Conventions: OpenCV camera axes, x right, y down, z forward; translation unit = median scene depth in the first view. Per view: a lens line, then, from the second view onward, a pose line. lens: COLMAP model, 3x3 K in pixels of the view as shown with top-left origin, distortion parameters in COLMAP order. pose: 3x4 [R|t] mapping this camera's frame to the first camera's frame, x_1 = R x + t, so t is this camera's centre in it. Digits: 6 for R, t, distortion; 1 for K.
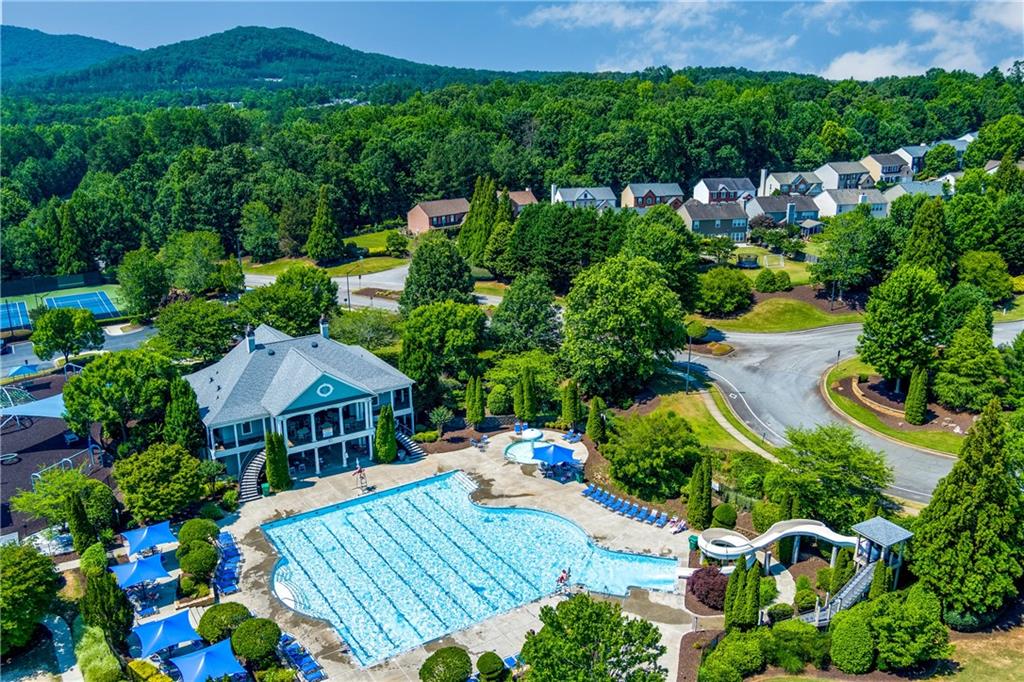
lens RADIAL K [[827.2, 0, 506.9], [0, 827.2, 338.8], [0, 0, 1]] dist [-0.077581, 0.031109]
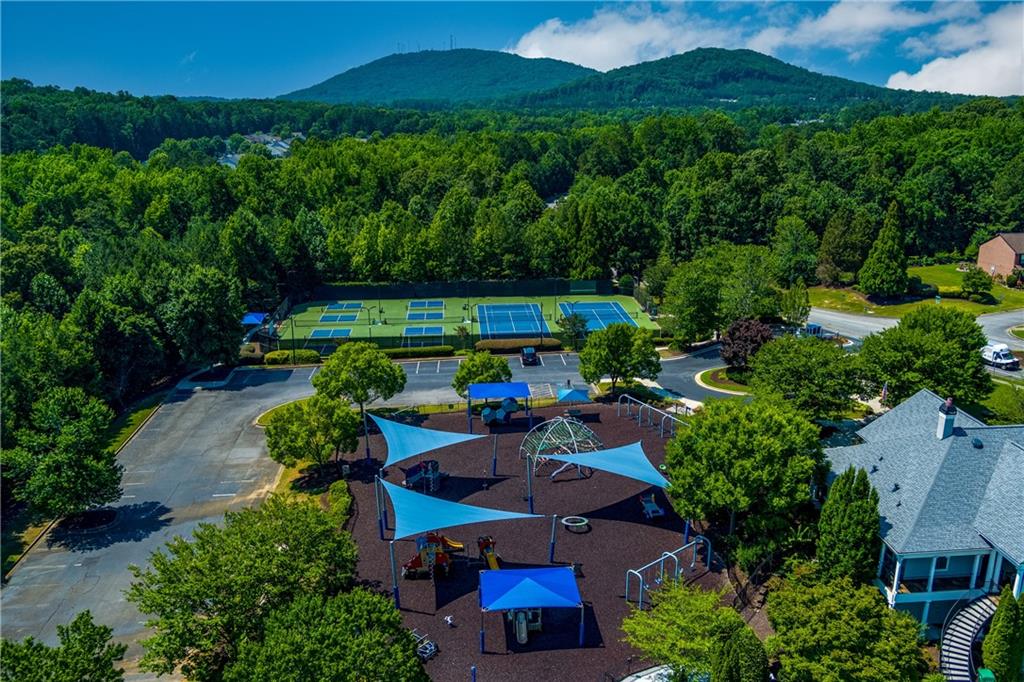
lens RADIAL K [[827.2, 0, 504.0], [0, 827.2, 346.3], [0, 0, 1]] dist [-0.077581, 0.031109]
pose [[0.871780, 0.134633, -0.471035, -0.150997], [-0.143145, 0.989540, 0.017904, -0.007951], [0.468518, 0.051818, 0.881933, 0.127528]]
